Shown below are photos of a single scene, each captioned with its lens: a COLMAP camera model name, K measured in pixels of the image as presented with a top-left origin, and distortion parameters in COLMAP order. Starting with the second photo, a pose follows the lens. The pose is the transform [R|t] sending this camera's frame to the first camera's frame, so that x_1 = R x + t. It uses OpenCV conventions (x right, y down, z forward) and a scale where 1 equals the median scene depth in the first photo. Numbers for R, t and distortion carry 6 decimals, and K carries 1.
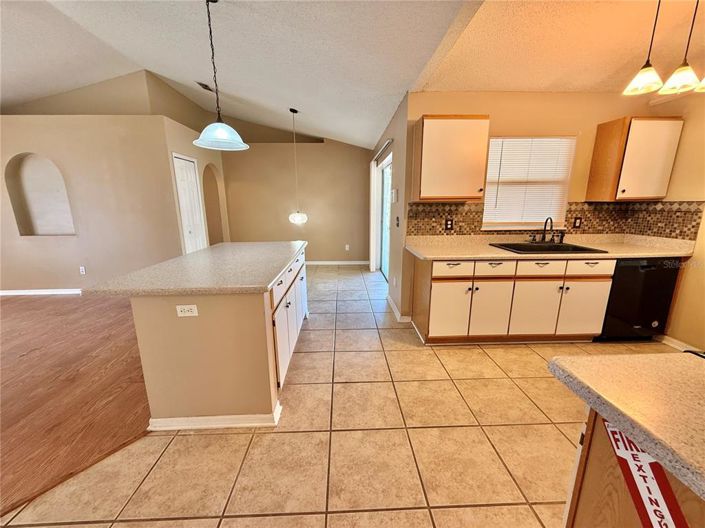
lens RADIAL K [[281.6, 0, 352.3], [0, 281.6, 265.6], [0, 0, 1]] dist [-0.003835, 0.000295]
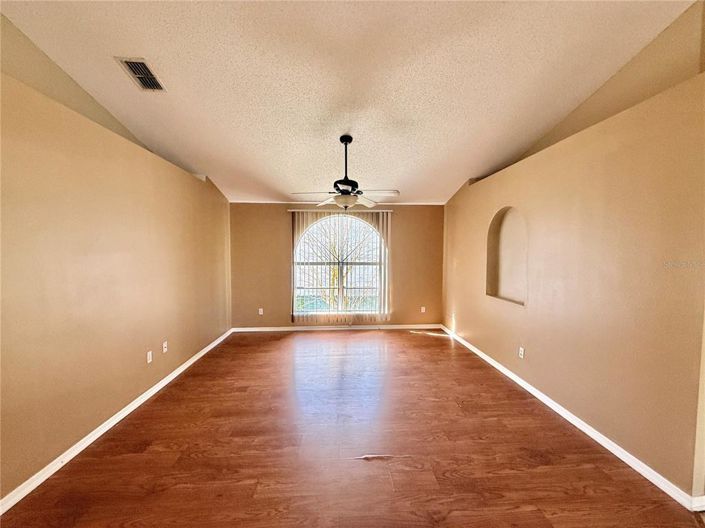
lens RADIAL K [[281.6, 0, 352.9], [0, 281.6, 258.1], [0, 0, 1]] dist [-0.003835, 0.000295]
pose [[0.027546, 0.033985, -0.999043, -0.271018], [-0.217630, 0.975653, 0.027189, -0.176739], [0.975643, 0.216673, 0.034271, 0.559248]]
